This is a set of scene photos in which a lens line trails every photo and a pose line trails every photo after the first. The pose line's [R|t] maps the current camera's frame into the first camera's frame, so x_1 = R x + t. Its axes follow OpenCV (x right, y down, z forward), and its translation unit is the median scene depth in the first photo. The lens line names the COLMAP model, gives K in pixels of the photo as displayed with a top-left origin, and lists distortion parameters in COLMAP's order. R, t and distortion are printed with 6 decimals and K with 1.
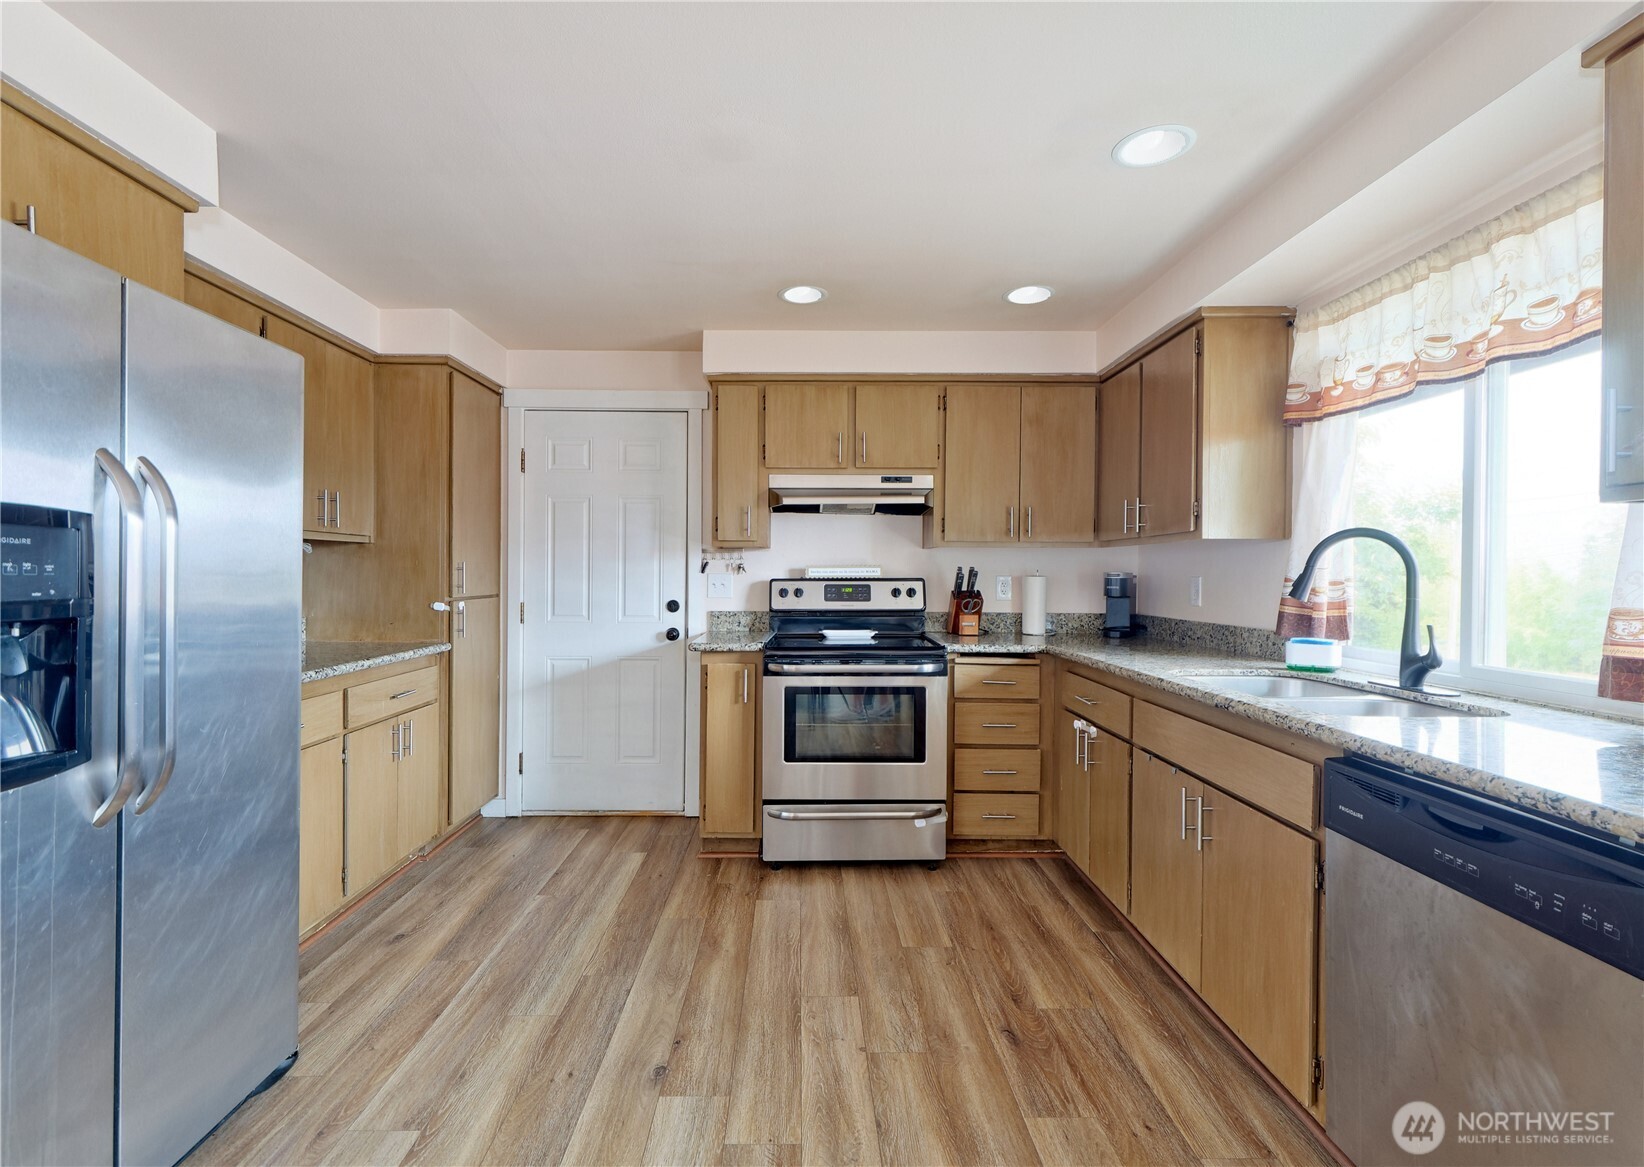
lens RADIAL K [[756.9, 0, 815.9], [0, 756.9, 580.7], [0, 0, 1]] dist [0.004256, -0.001681]
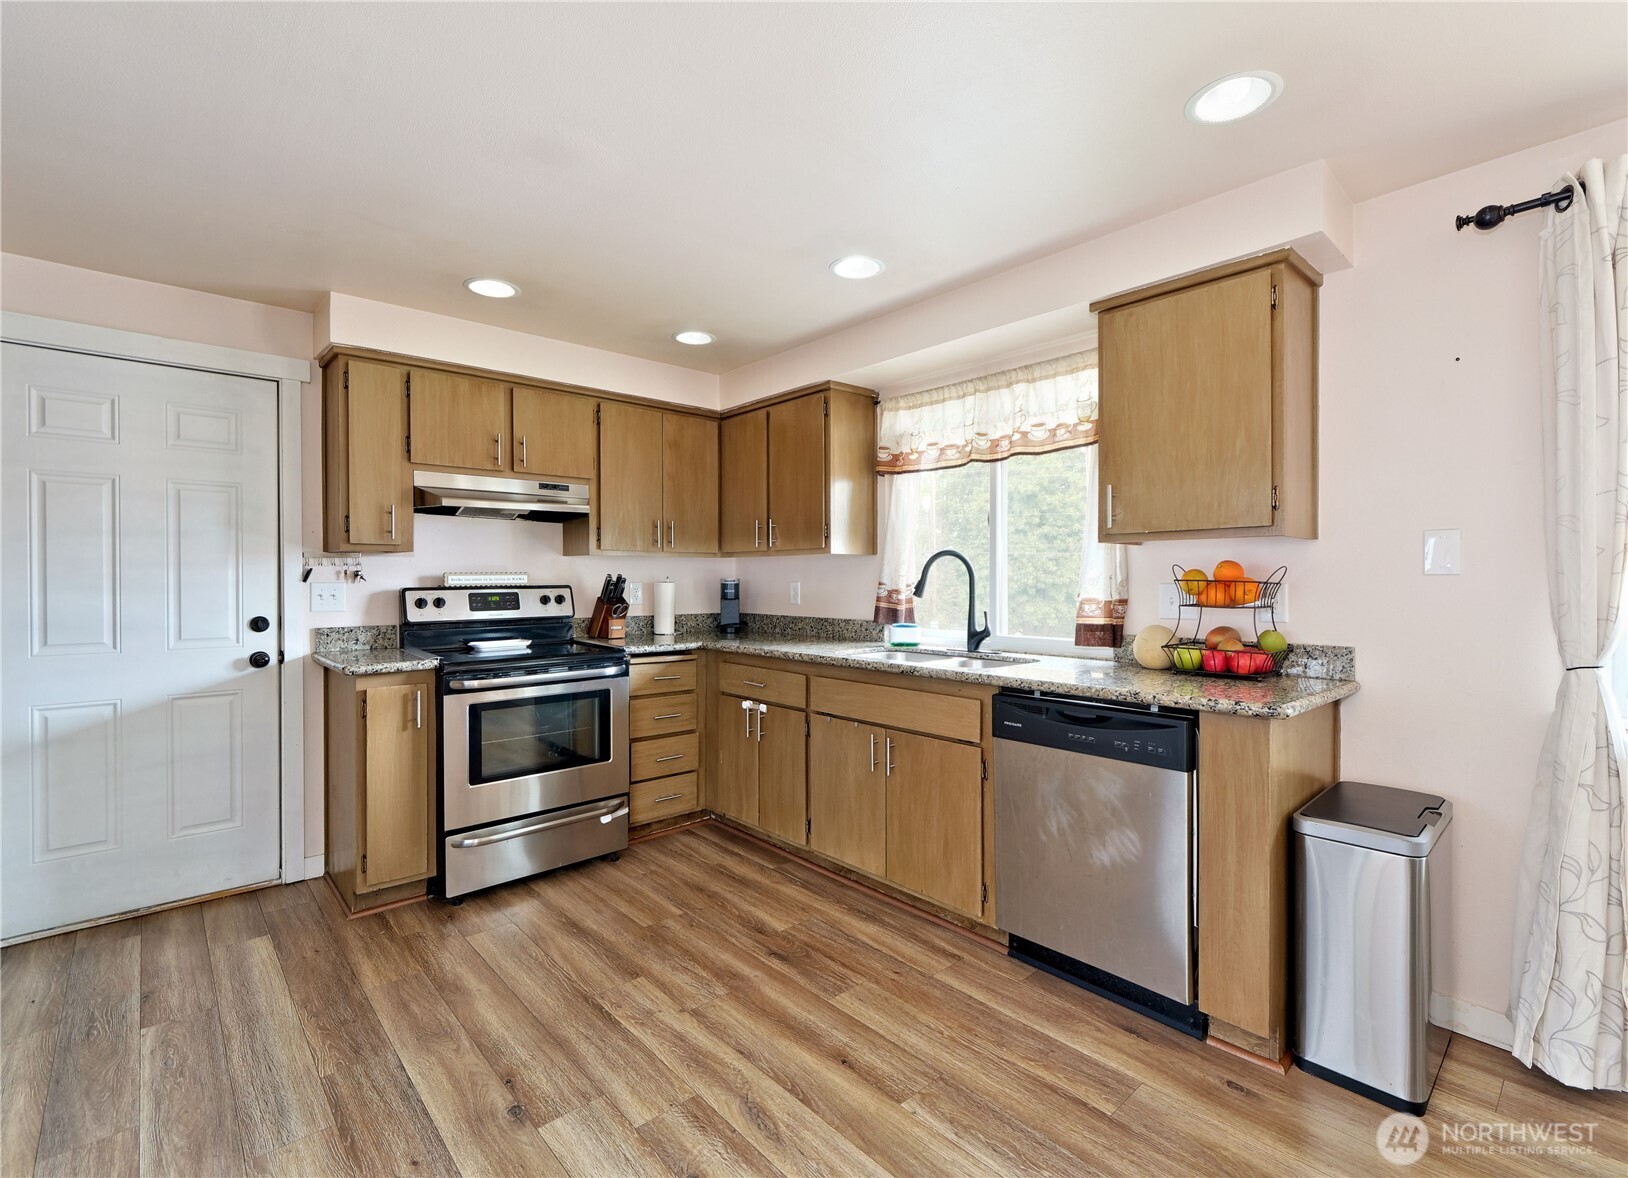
lens RADIAL K [[748.1, 0, 816.9], [0, 748.1, 584.0], [0, 0, 1]] dist [0.006968, -0.002920]
pose [[0.745361, -0.010832, 0.666573, -0.387770], [0.010993, 0.999932, 0.003957, -0.007269], [-0.666570, 0.004378, 0.745430, 0.034549]]
